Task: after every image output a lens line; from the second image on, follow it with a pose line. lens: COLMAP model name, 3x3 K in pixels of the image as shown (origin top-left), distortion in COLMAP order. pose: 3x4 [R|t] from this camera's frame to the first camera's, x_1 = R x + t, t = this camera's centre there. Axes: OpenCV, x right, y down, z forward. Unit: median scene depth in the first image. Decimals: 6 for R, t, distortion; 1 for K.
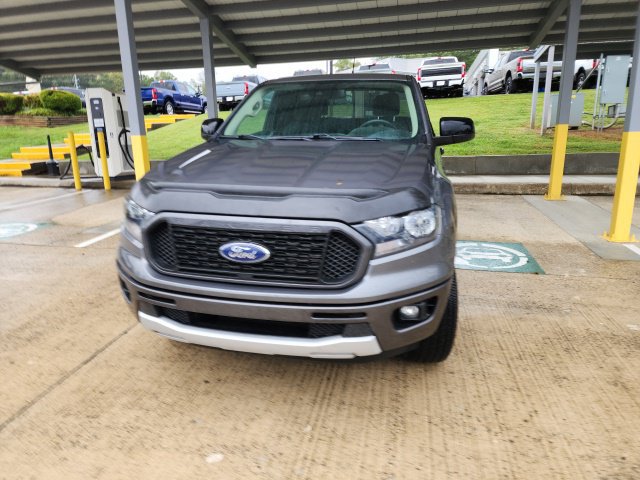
lens RADIAL K [[419.6, 0, 307.1], [0, 419.6, 227.3], [0, 0, 1]] dist [0.078369, -0.068861]
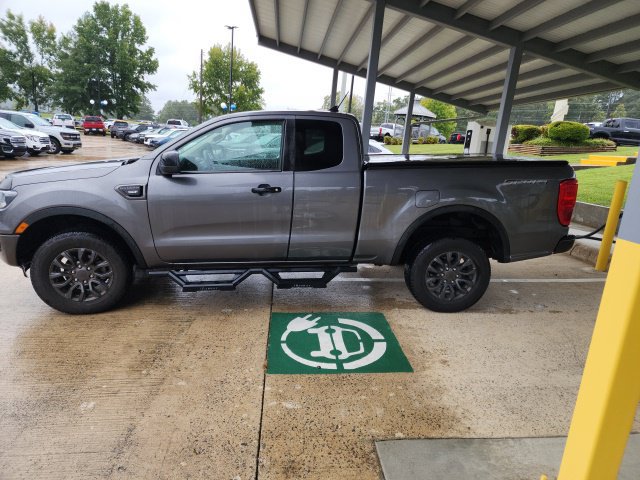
lens RADIAL K [[419.6, 0, 330.2], [0, 419.6, 217.8], [0, 0, 1]] dist [0.078369, -0.068861]
pose [[0.336697, 0.197960, -0.920569, 1.196901], [-0.276730, 0.955280, 0.104210, -0.246171], [0.900031, 0.219661, 0.376421, 0.763711]]
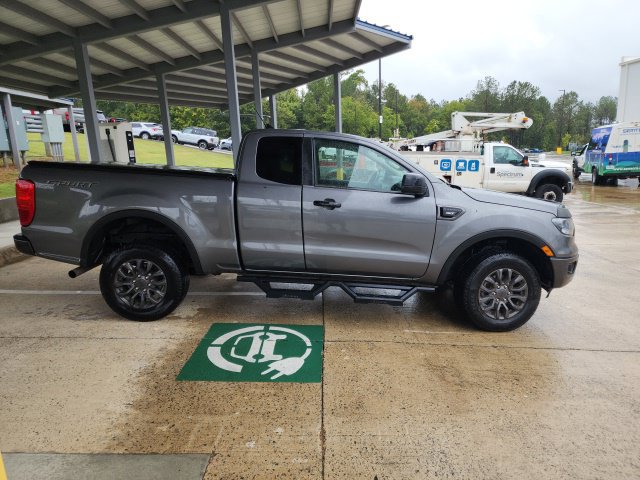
lens RADIAL K [[419.6, 0, 319.8], [0, 419.6, 239.1], [0, 0, 1]] dist [0.078369, -0.068861]
pose [[-0.224820, -0.166698, 0.960035, -0.348254], [0.235416, 0.946778, 0.219526, -0.296878], [-0.945534, 0.275361, -0.173611, 1.114839]]
